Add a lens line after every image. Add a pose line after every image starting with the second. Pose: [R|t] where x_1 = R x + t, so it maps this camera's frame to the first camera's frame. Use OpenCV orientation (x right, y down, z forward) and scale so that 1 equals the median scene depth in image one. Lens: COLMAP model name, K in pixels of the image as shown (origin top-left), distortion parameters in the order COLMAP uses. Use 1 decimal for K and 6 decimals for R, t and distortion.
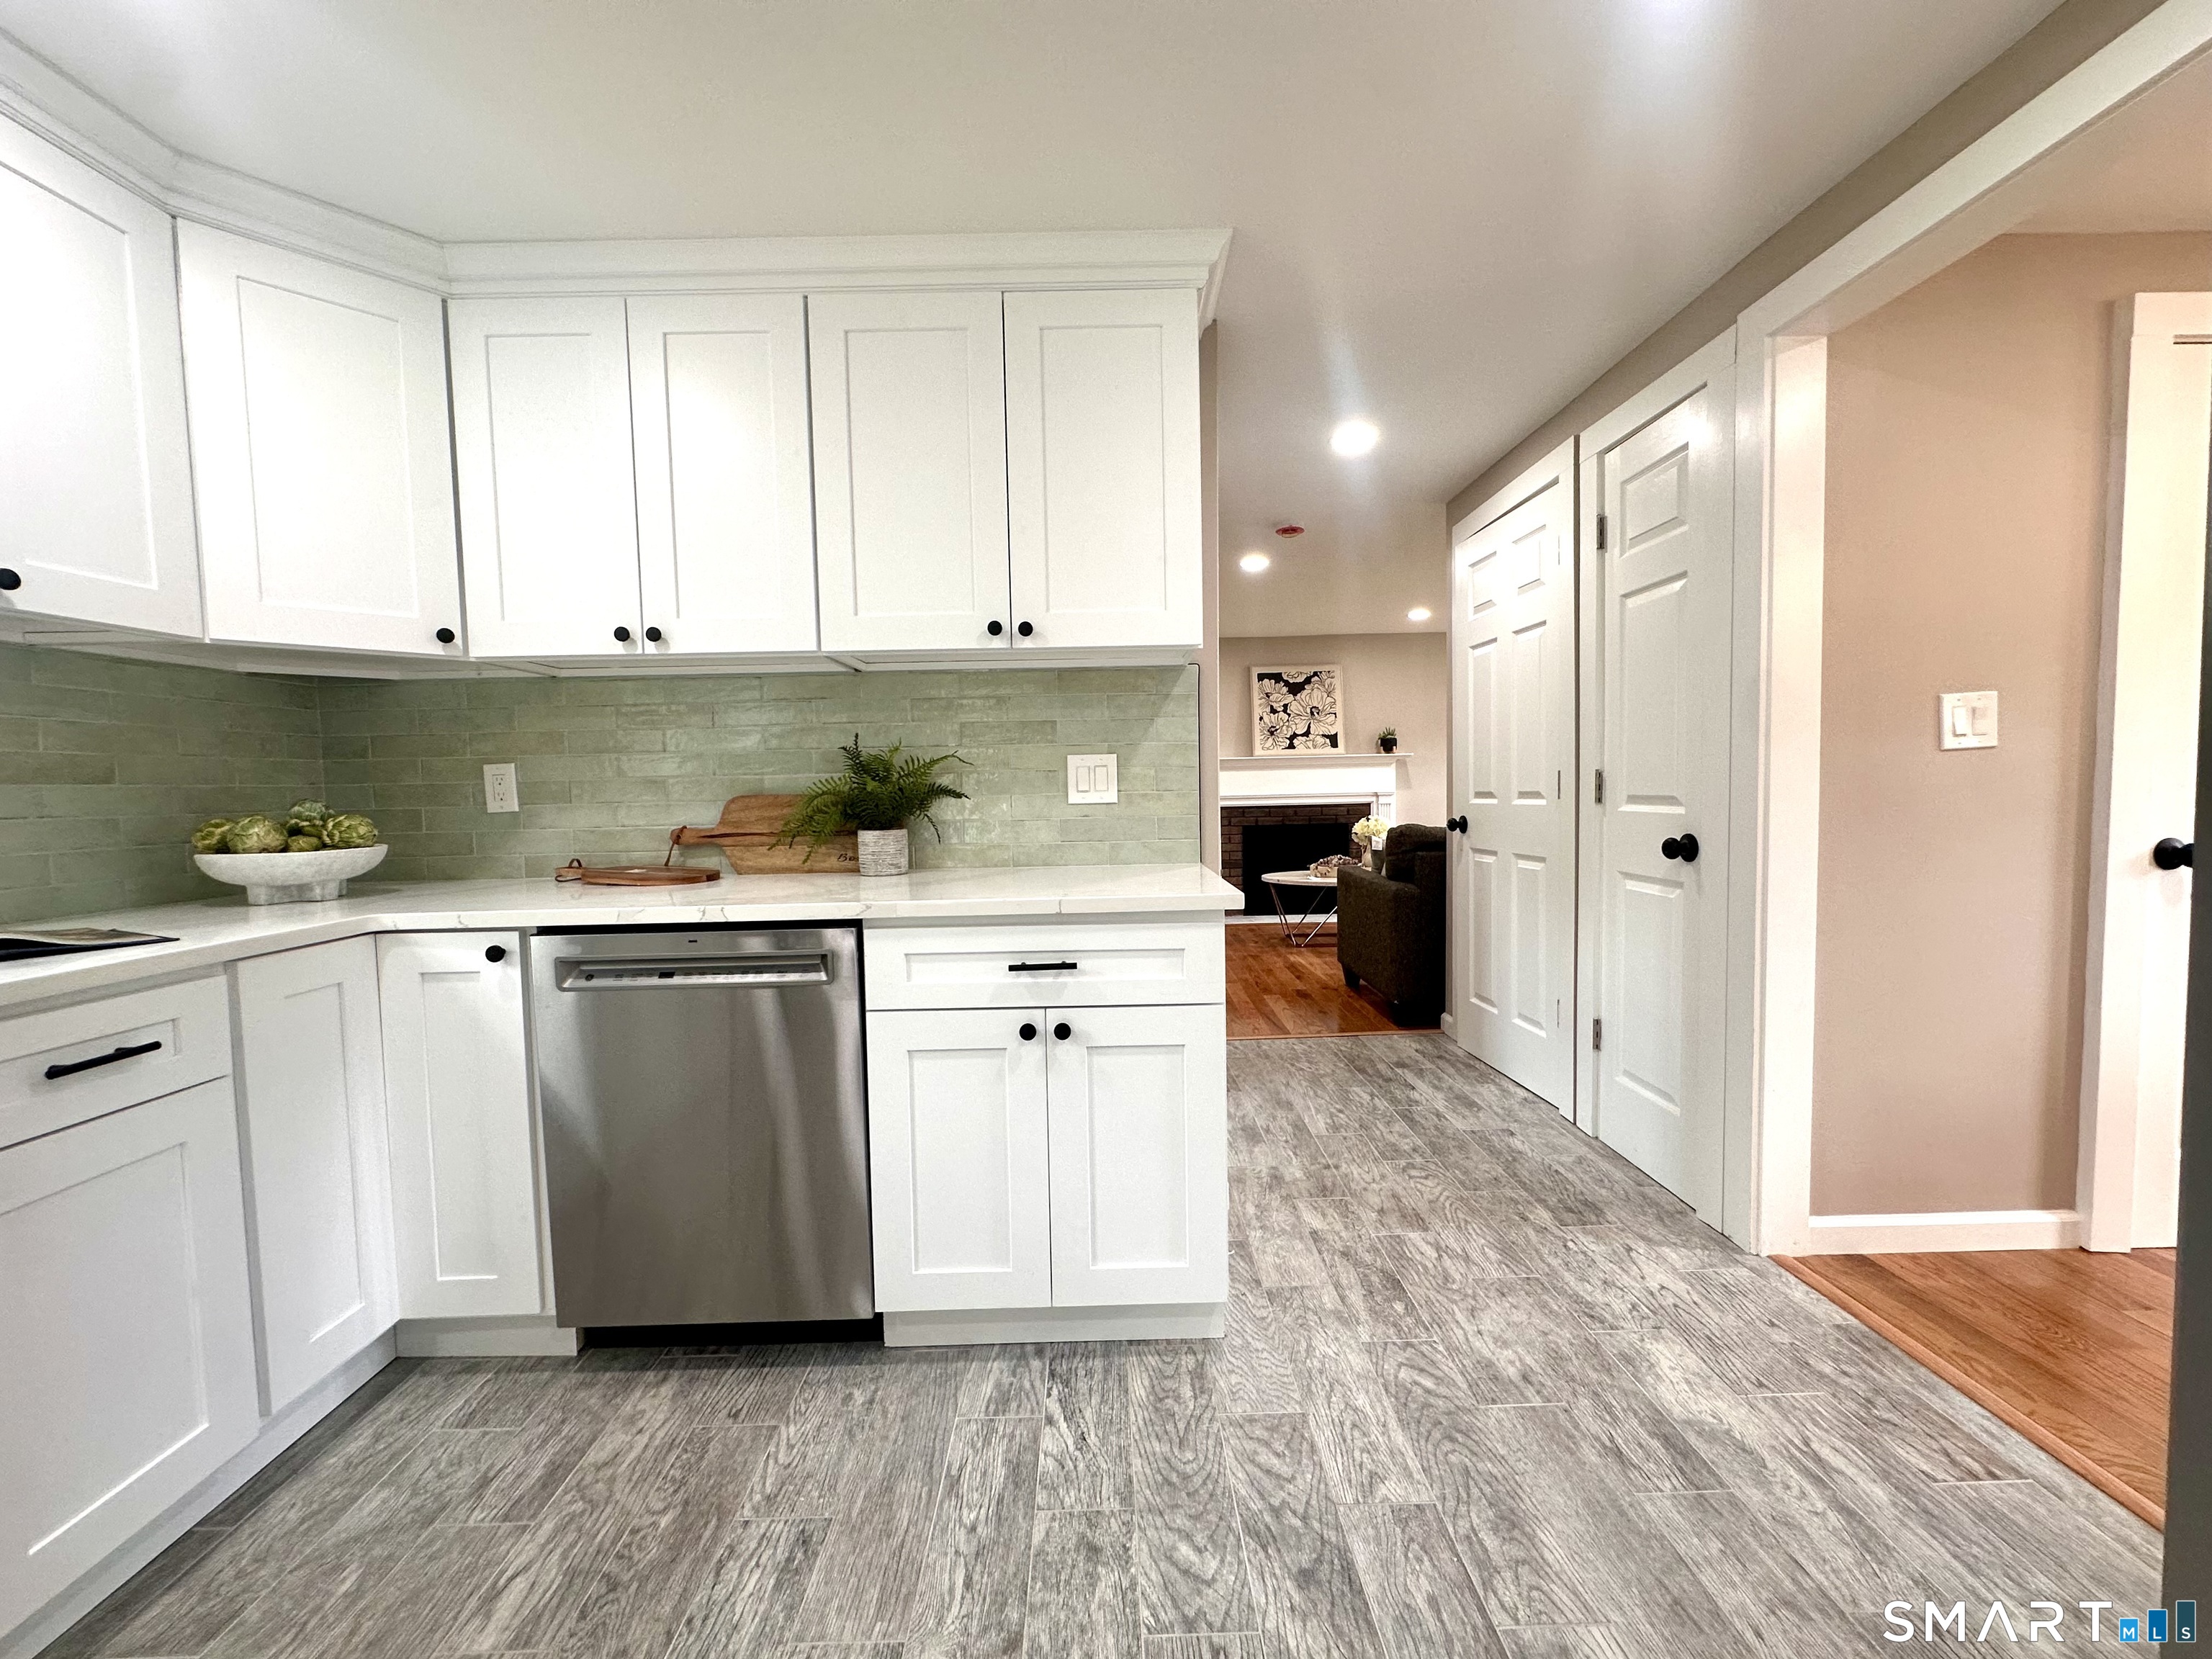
lens RADIAL K [[882.8, 0, 1104.6], [0, 882.8, 831.8], [0, 0, 1]] dist [-0.001426, -0.000115]
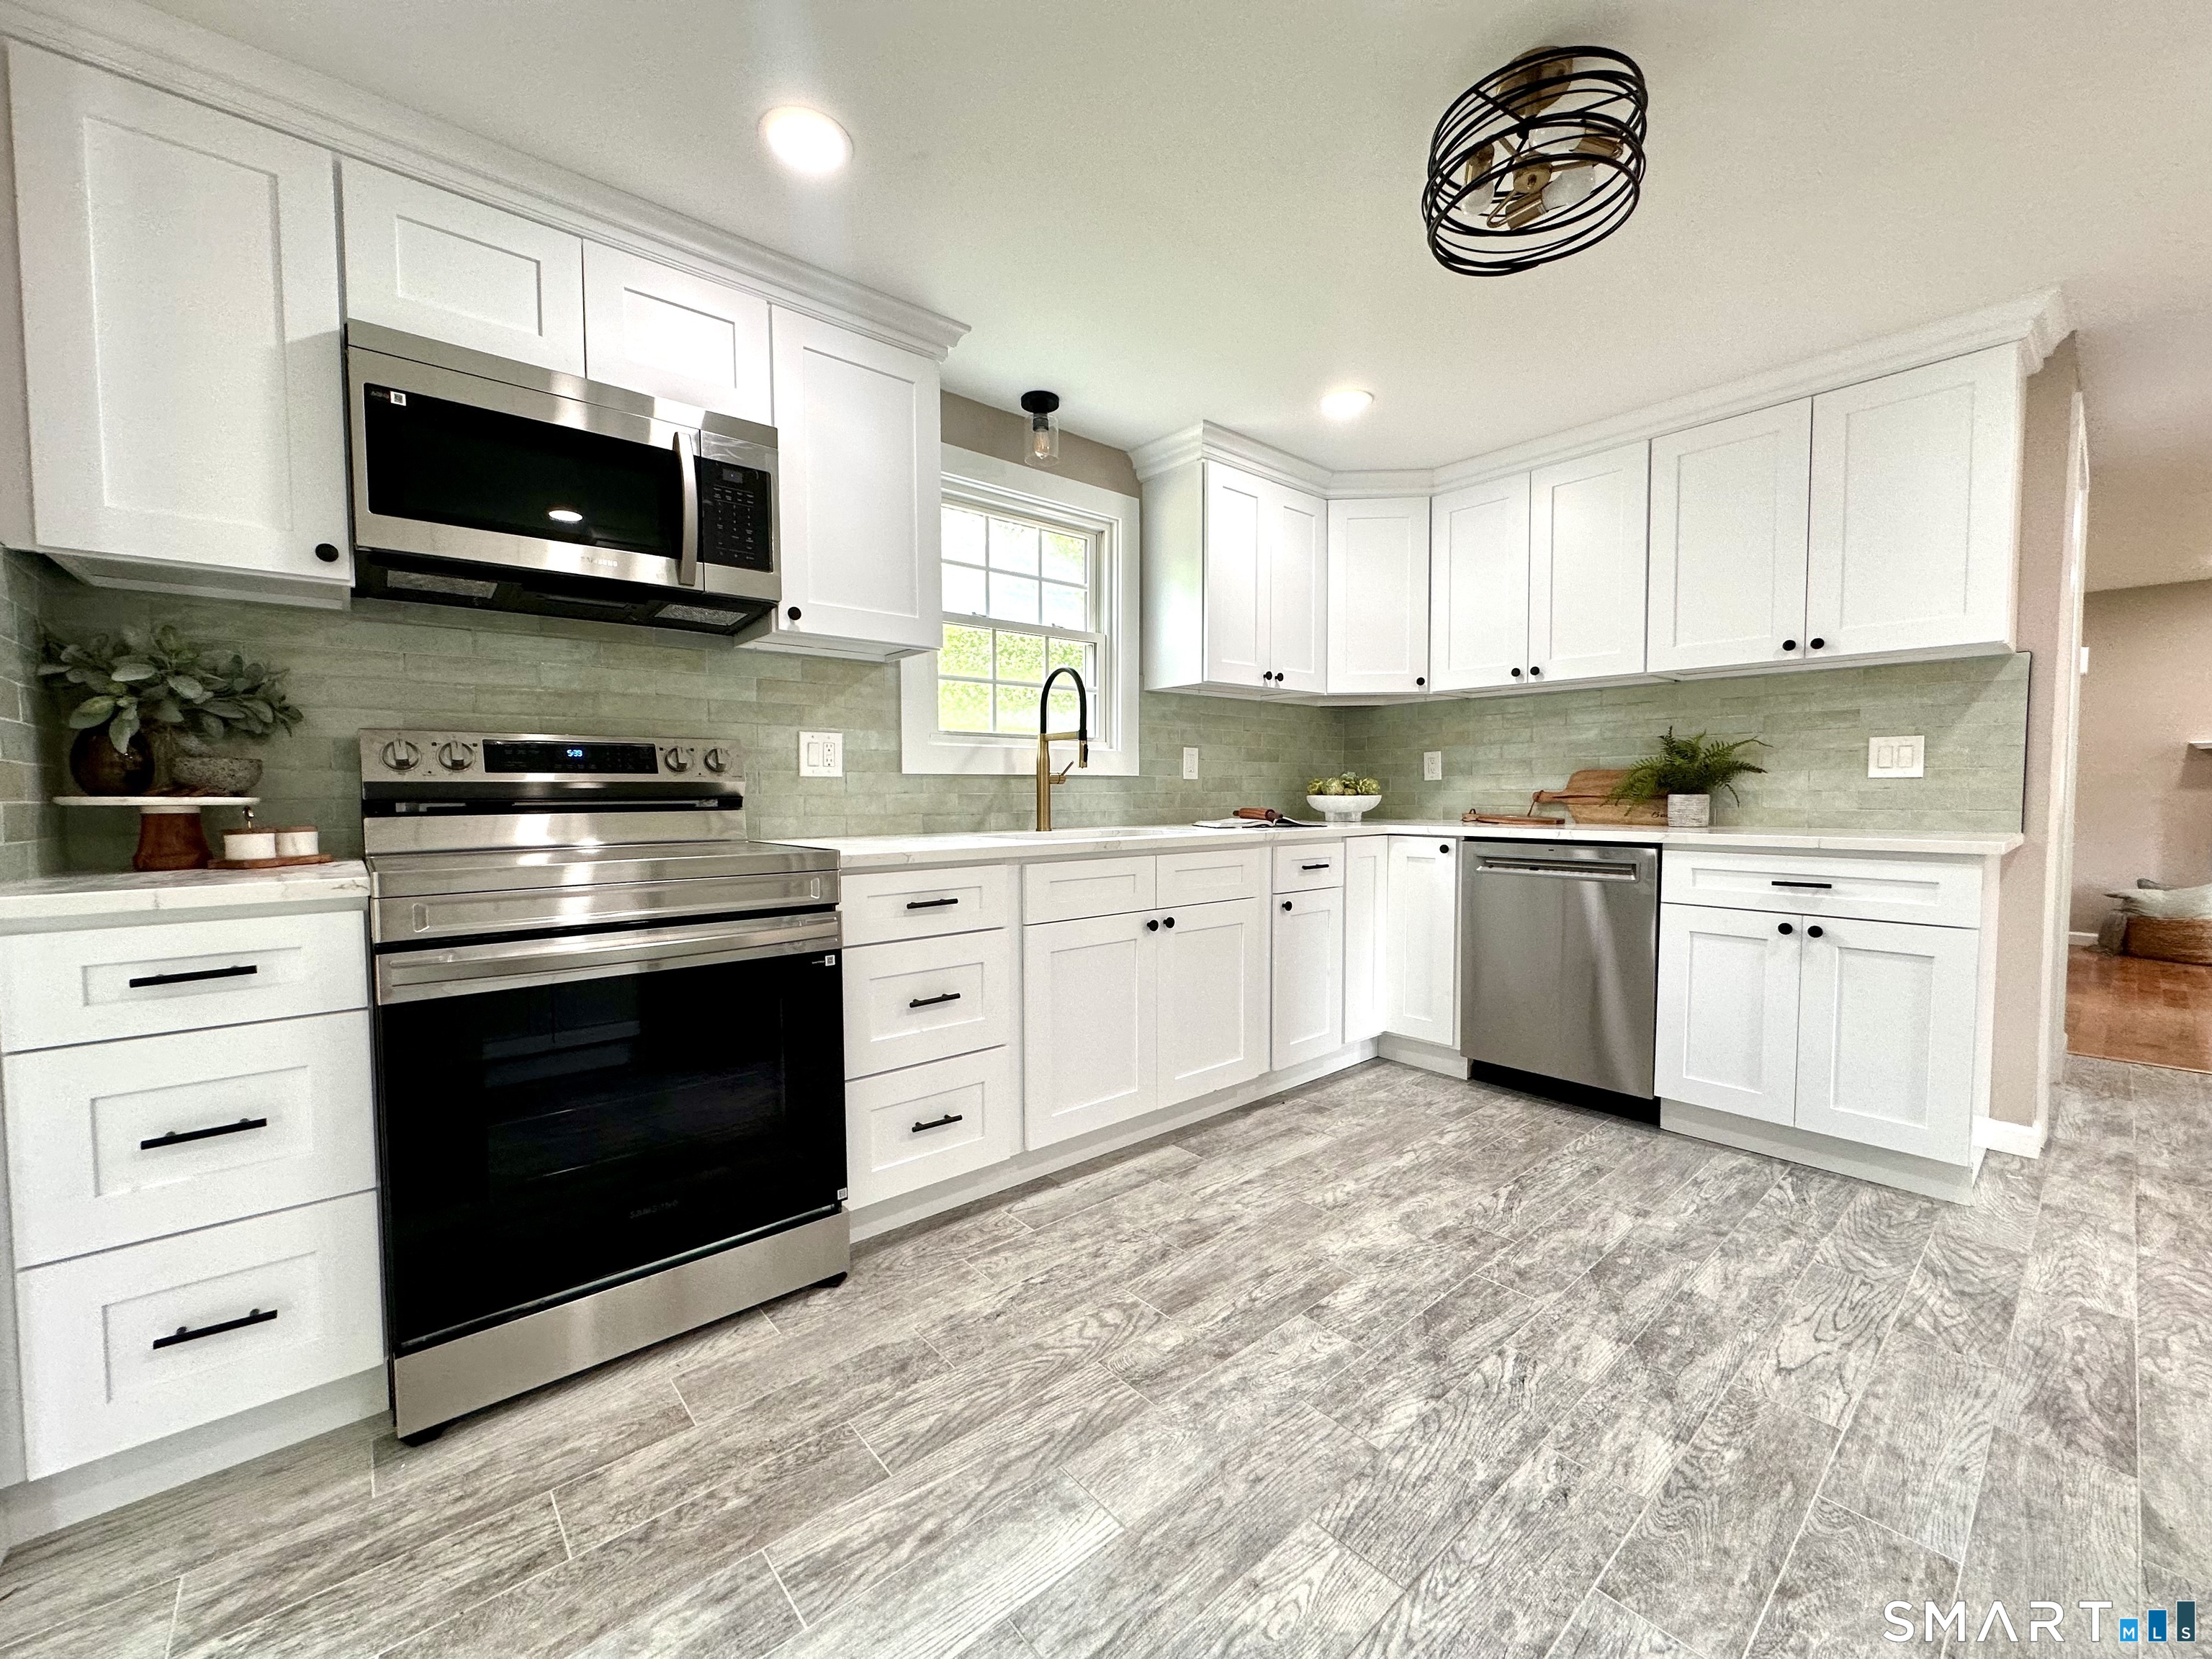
lens RADIAL K [[882.8, 0, 1104.6], [0, 882.8, 831.8], [0, 0, 1]] dist [-0.001426, -0.000115]
pose [[0.644497, 0.054540, -0.762659, 0.235022], [-0.051614, 0.998281, 0.027773, 0.069765], [0.762863, 0.021464, 0.646204, -0.643975]]
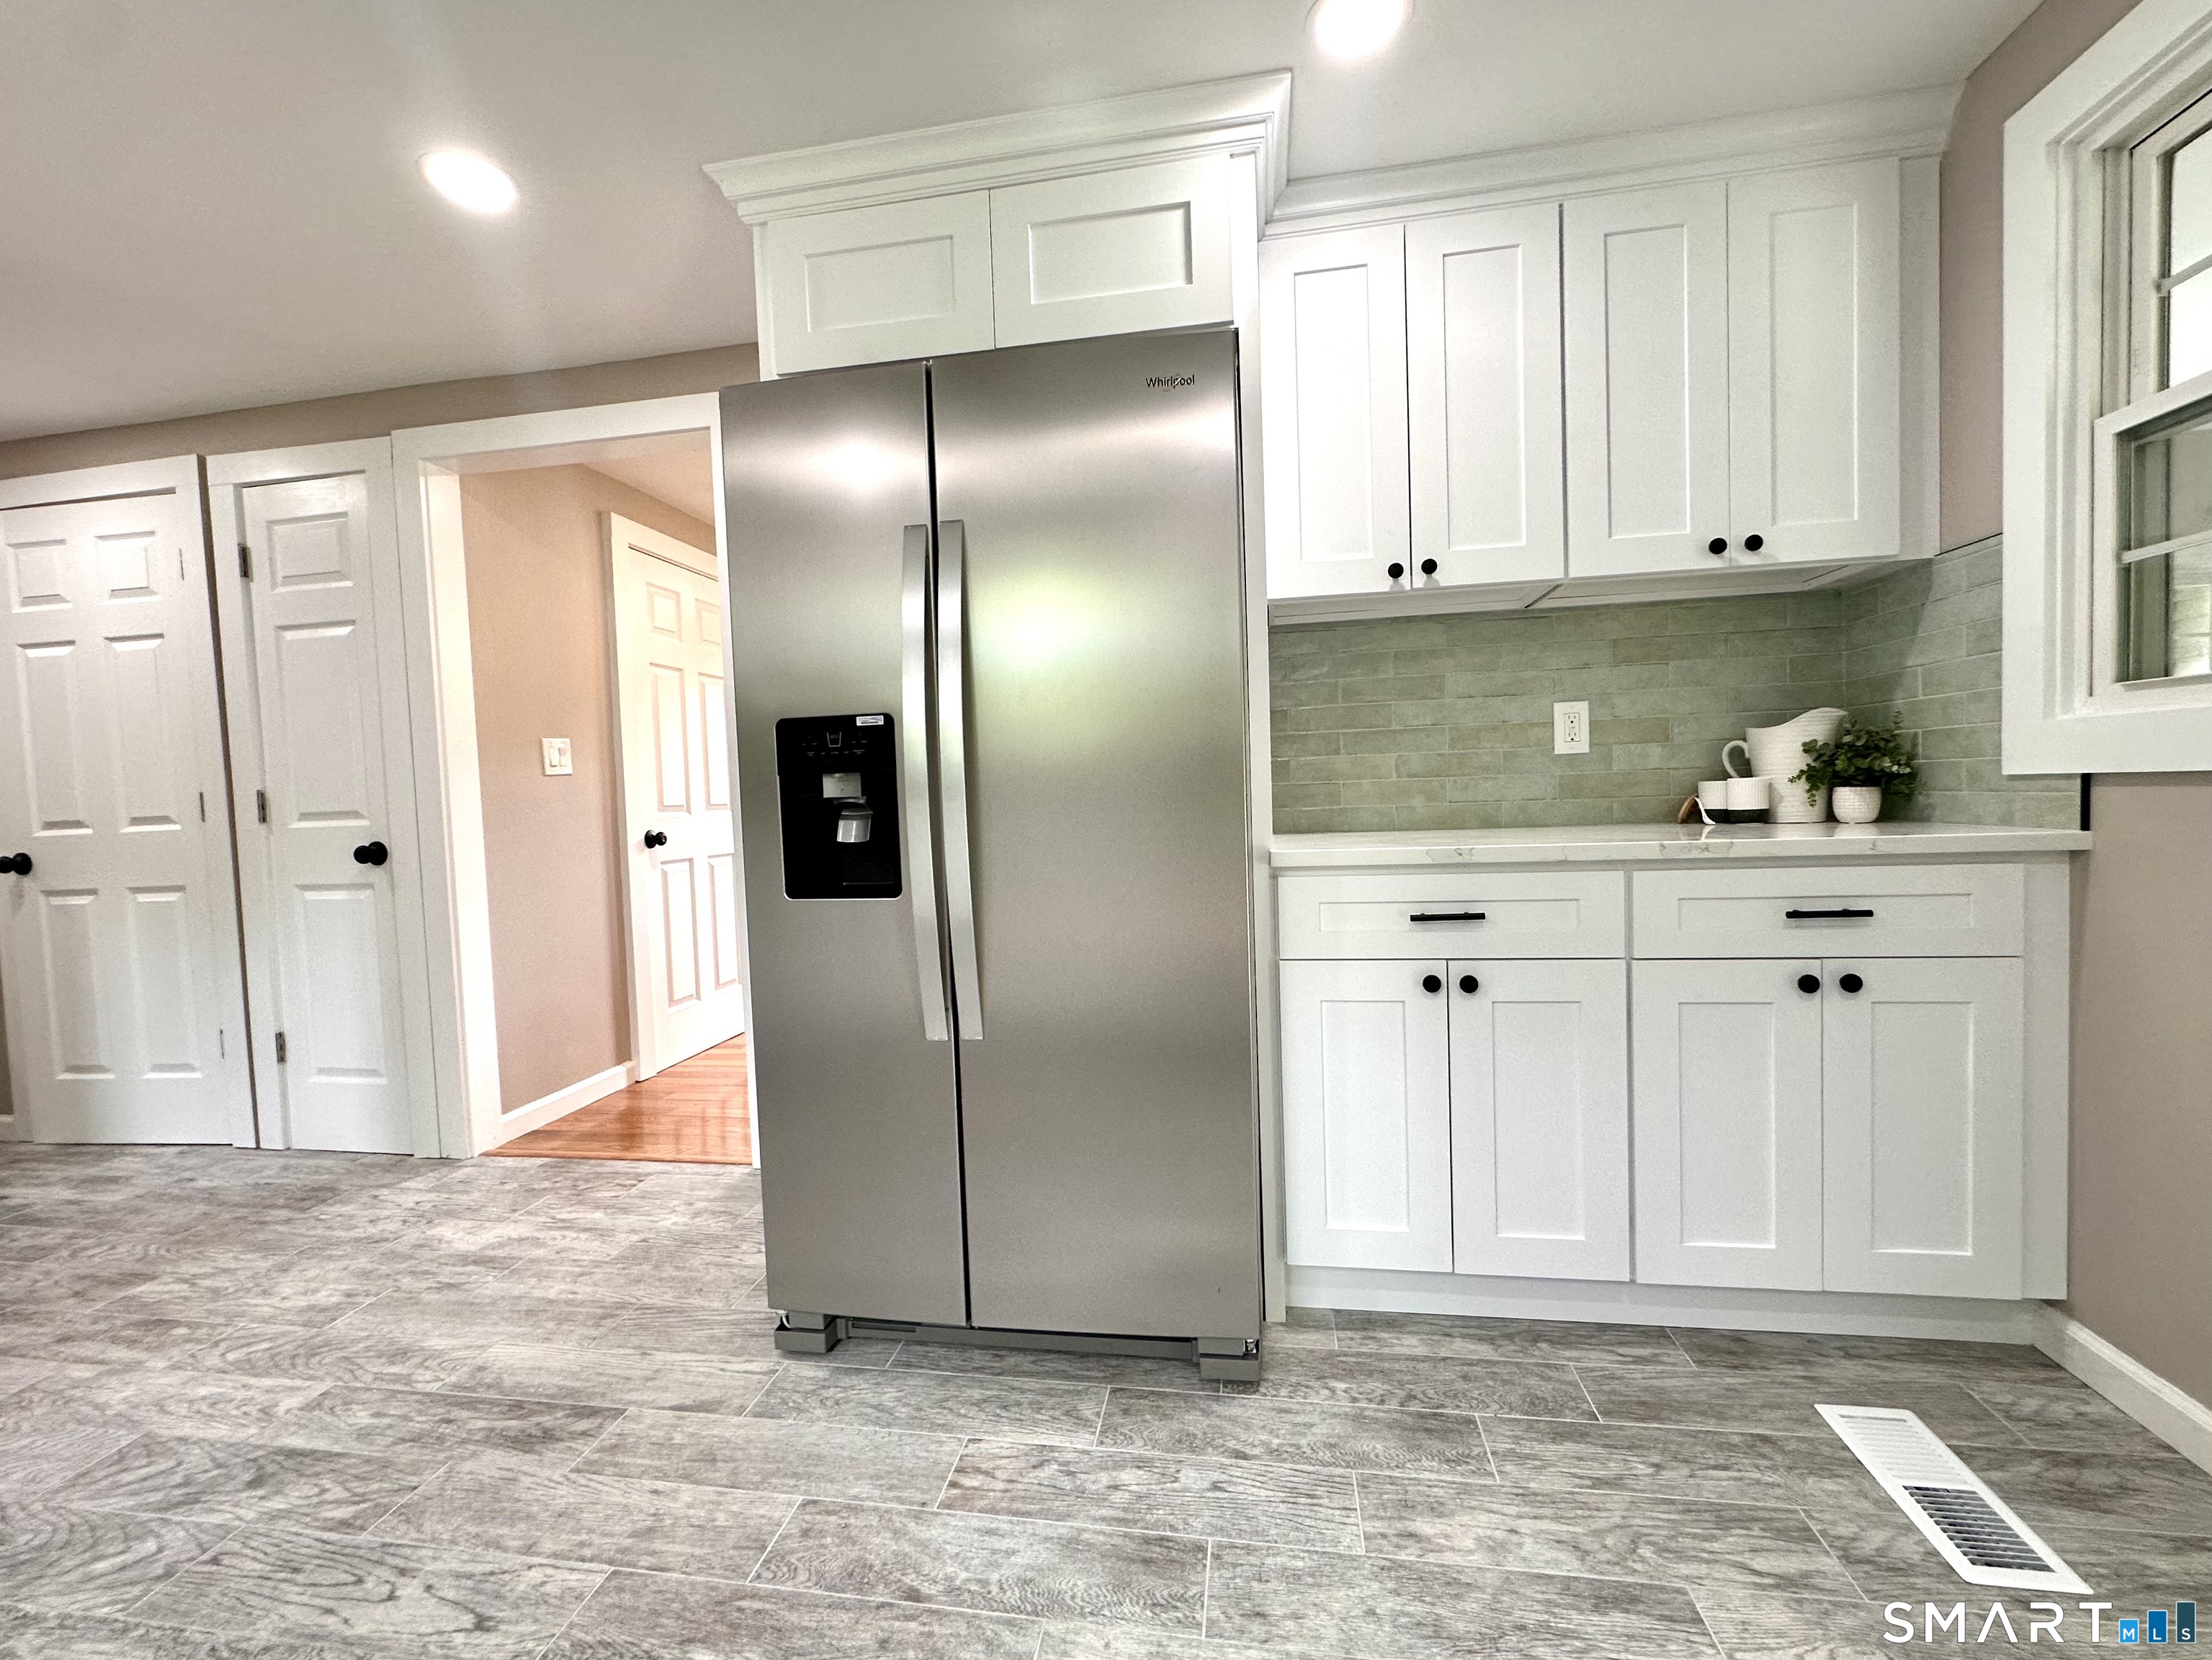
lens RADIAL K [[940.5, 0, 1106.0], [0, 940.5, 830.0], [0, 0, 1]] dist [-0.003368, -0.000035]
pose [[0.175132, -0.025570, 0.984213, -0.448273], [0.085271, 0.996300, 0.010710, 0.062795], [-0.980845, 0.082049, 0.176664, -0.204104]]
